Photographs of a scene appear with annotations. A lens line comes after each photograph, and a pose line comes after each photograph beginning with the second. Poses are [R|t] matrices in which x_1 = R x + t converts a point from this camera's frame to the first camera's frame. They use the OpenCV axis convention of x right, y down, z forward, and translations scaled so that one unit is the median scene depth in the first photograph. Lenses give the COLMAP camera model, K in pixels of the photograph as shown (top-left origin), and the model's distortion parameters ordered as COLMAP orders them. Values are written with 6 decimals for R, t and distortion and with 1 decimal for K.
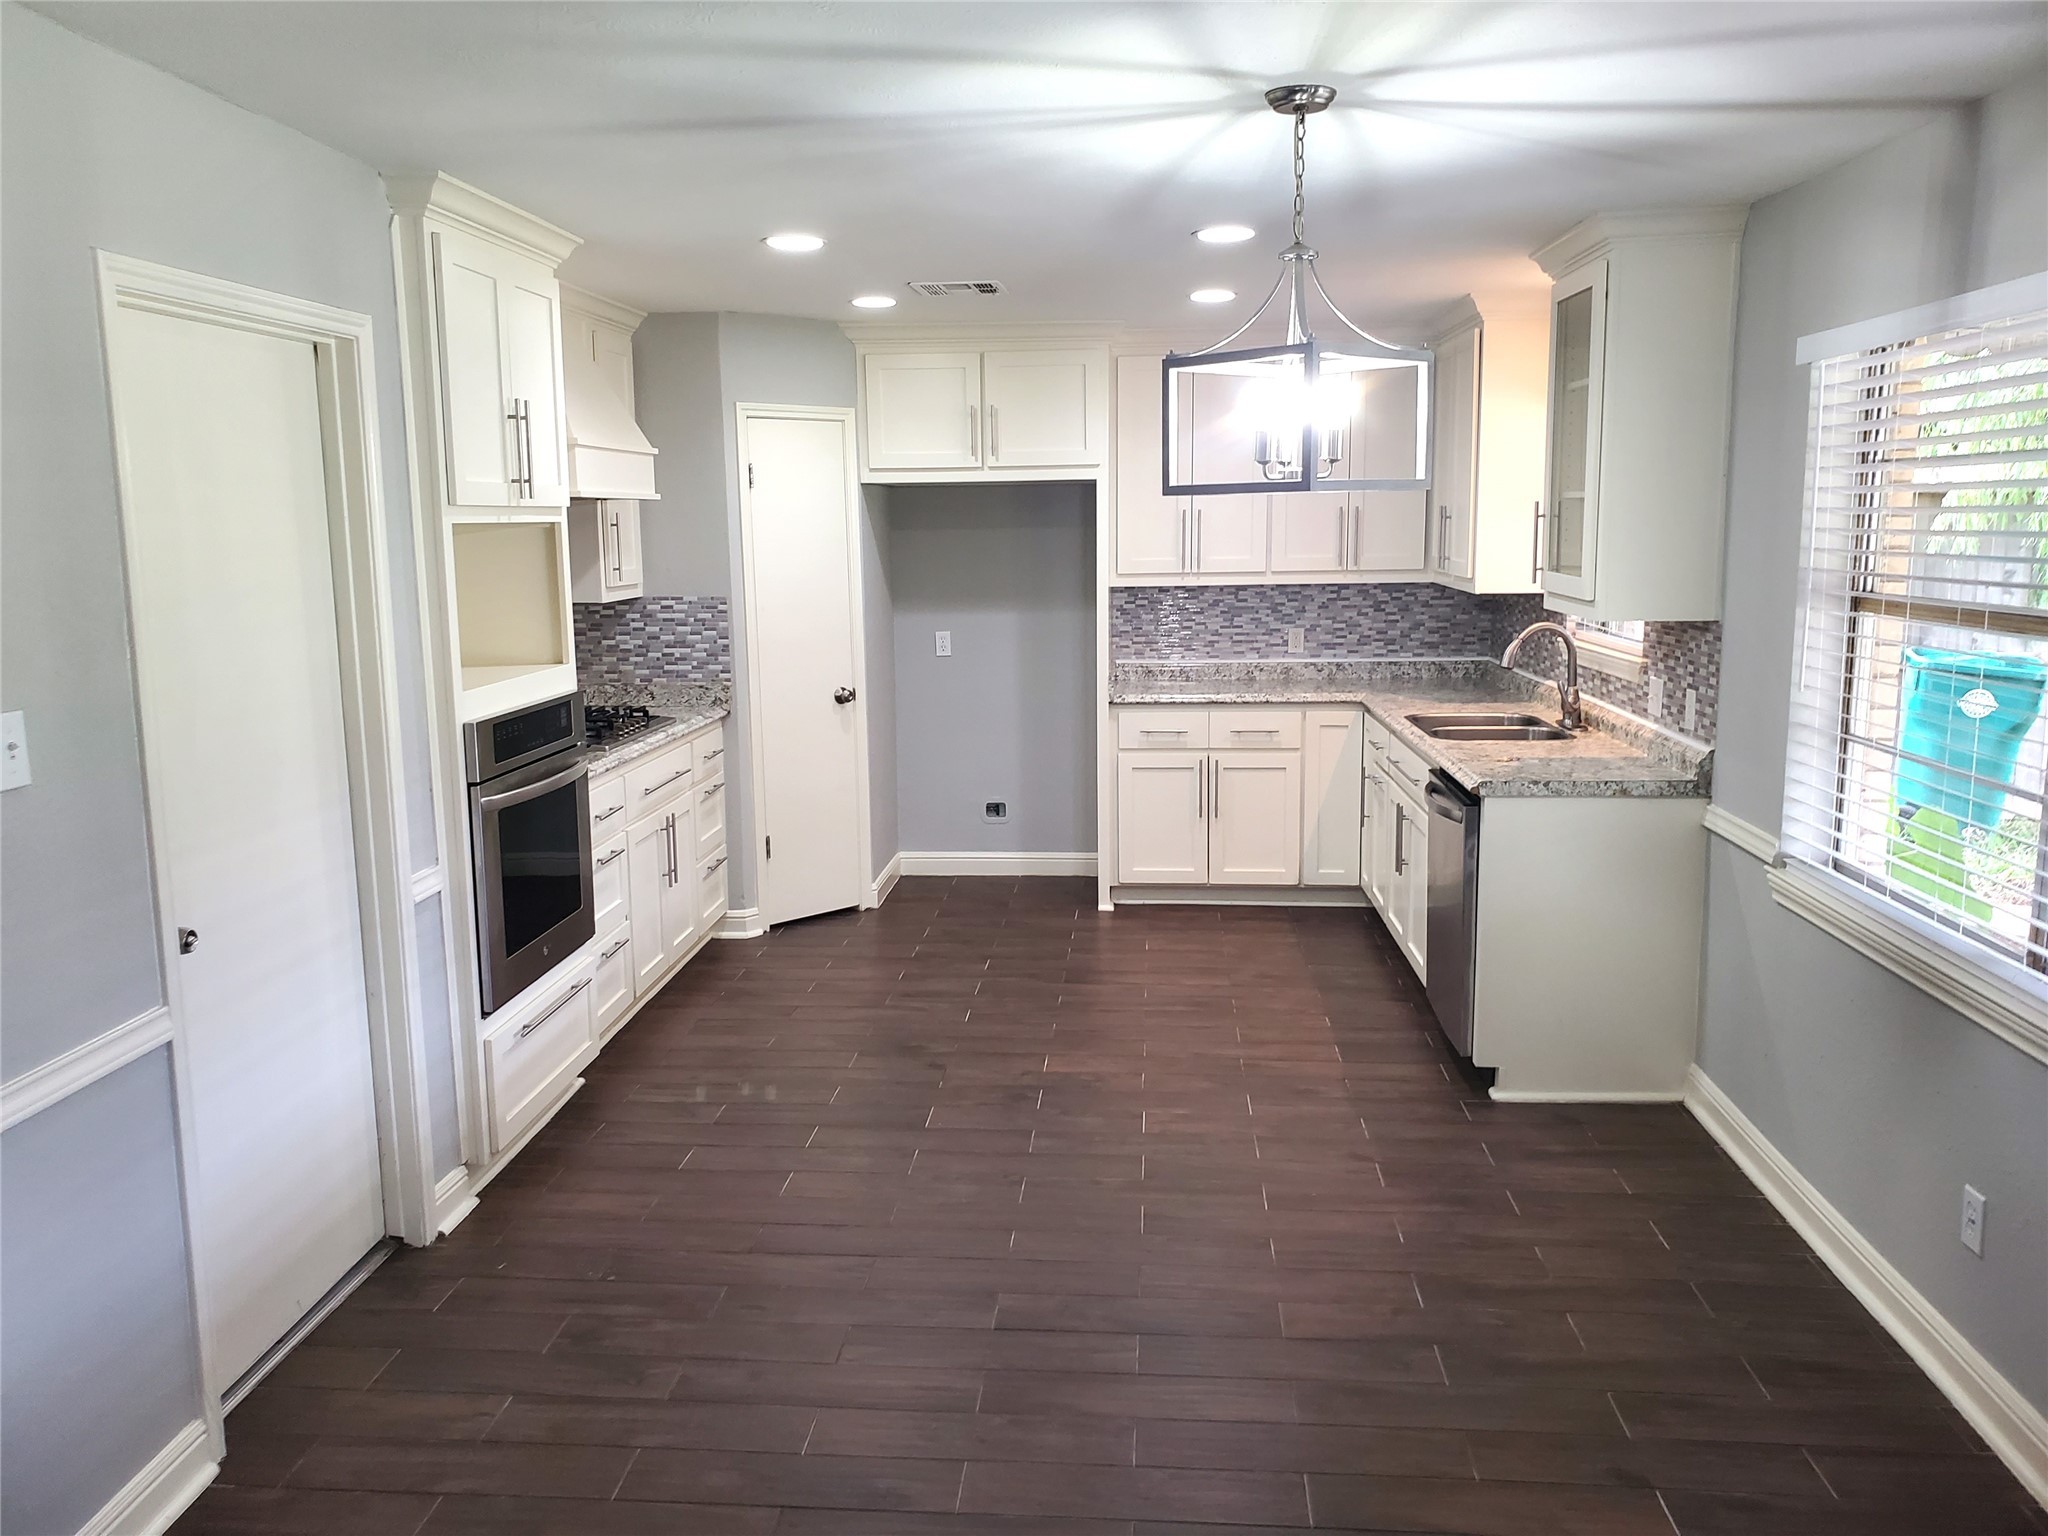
lens RADIAL K [[1603.0, 0, 1033.7], [0, 1603.0, 763.1], [0, 0, 1]] dist [0.021715, -0.009242]
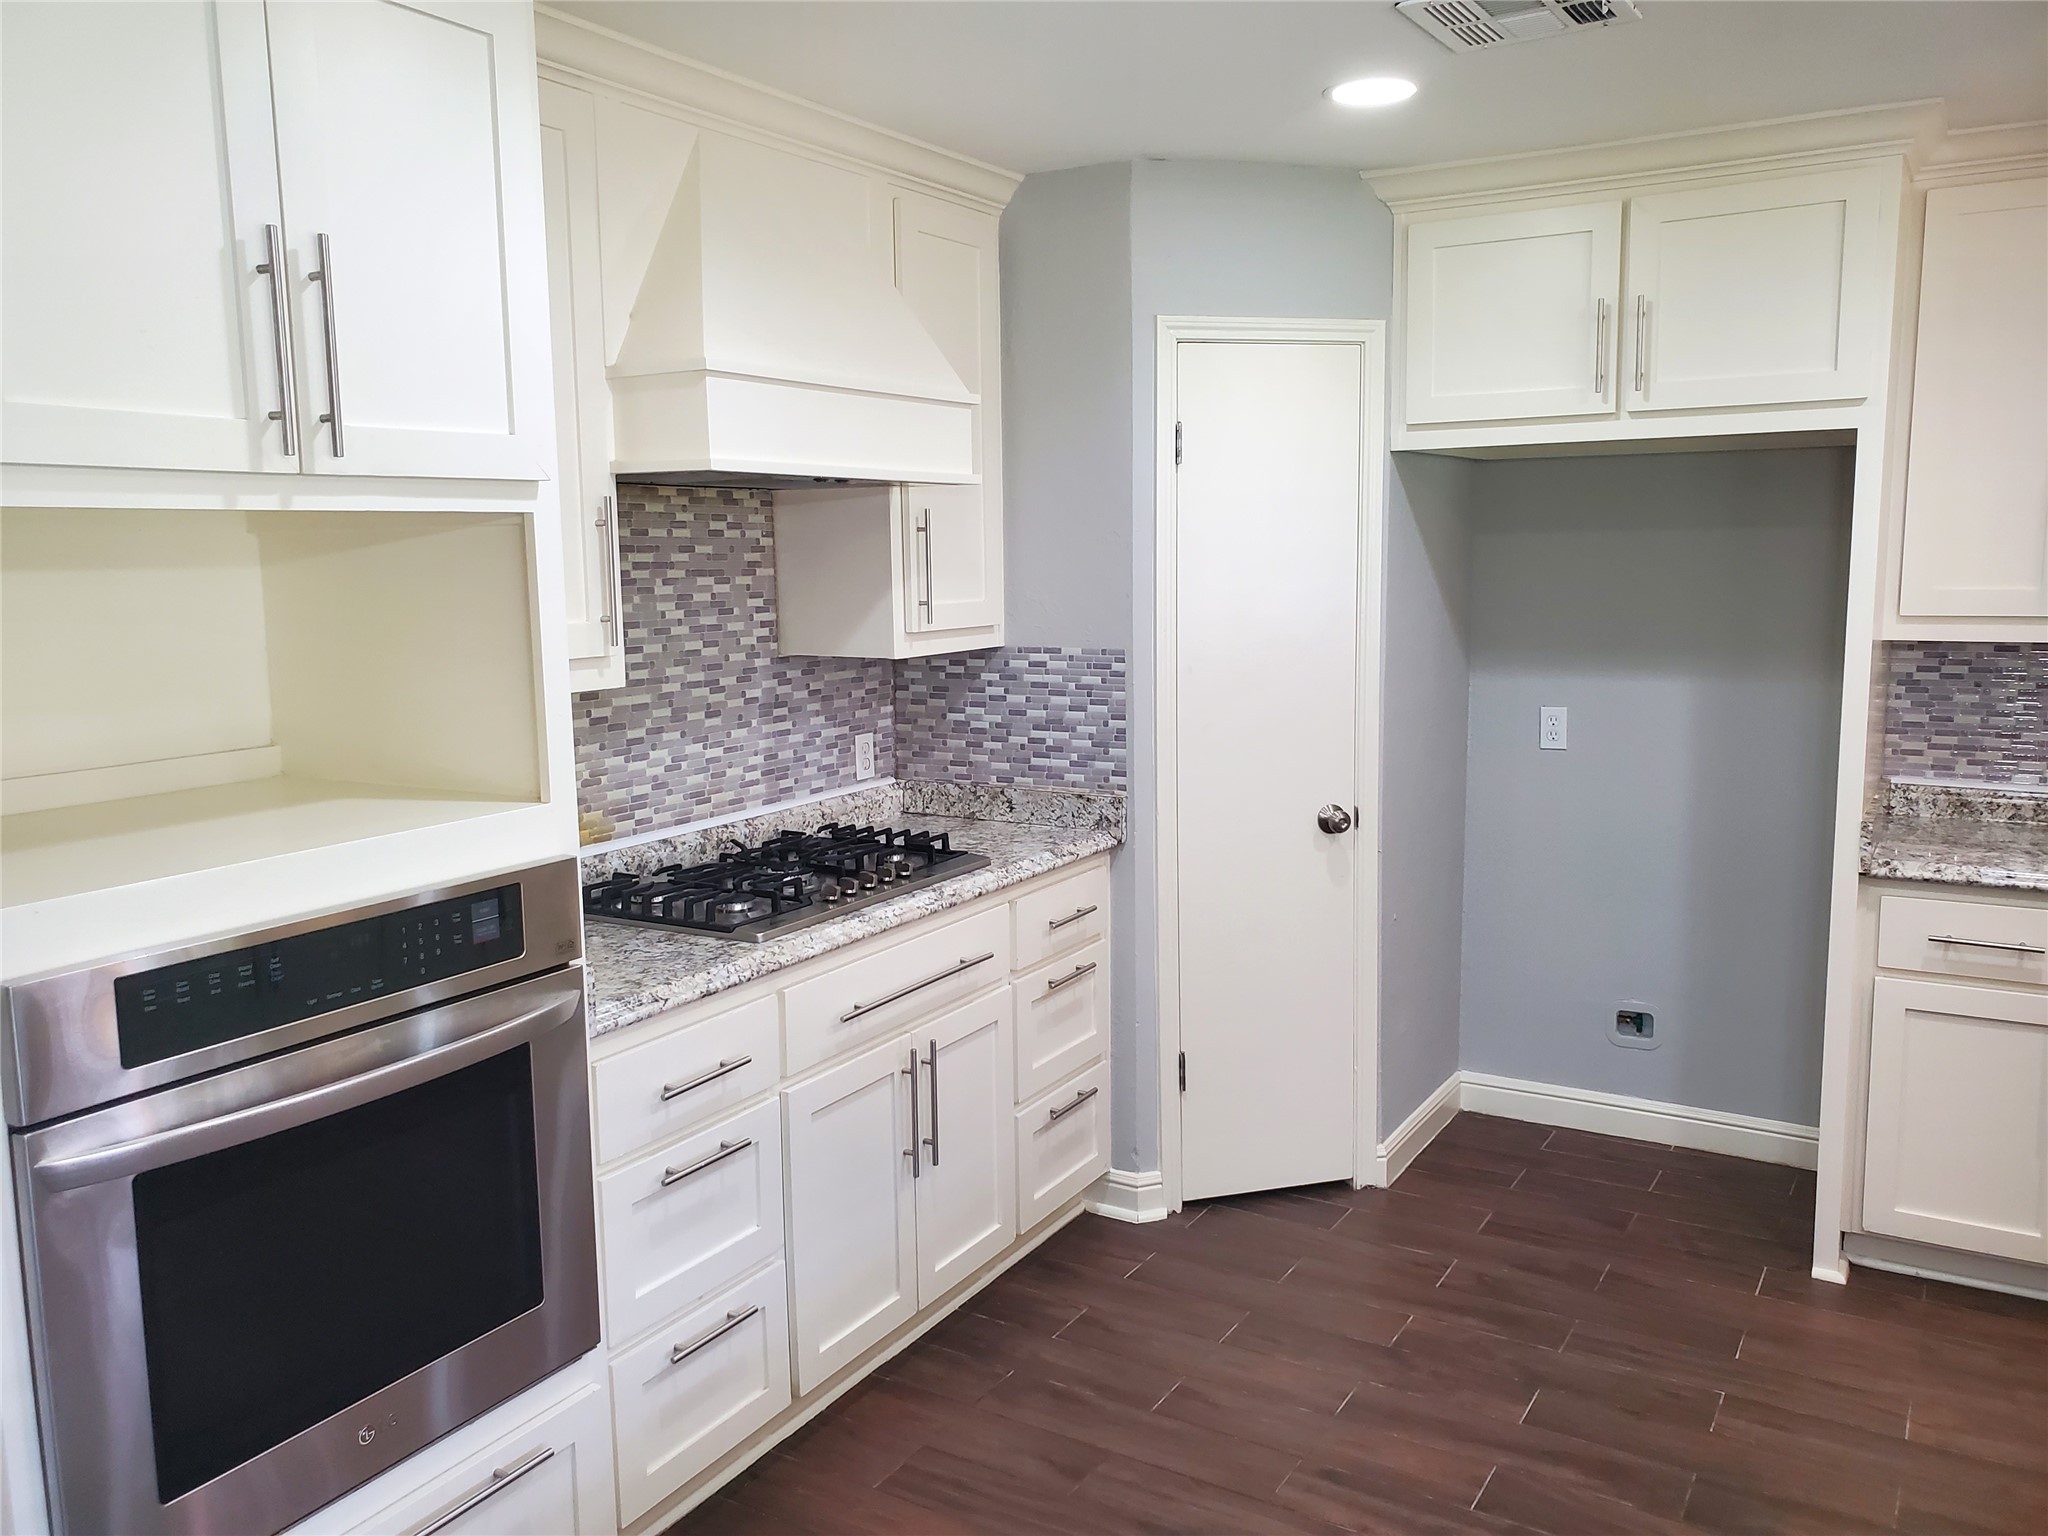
lens RADIAL K [[1603.0, 0, 1016.1], [0, 1603.0, 759.8], [0, 0, 1]] dist [0.021715, -0.009242]
pose [[0.887856, 0.058834, -0.456344, 0.042209], [-0.063591, 0.997964, 0.004942, -0.061479], [0.455706, 0.024632, 0.889790, 0.447028]]
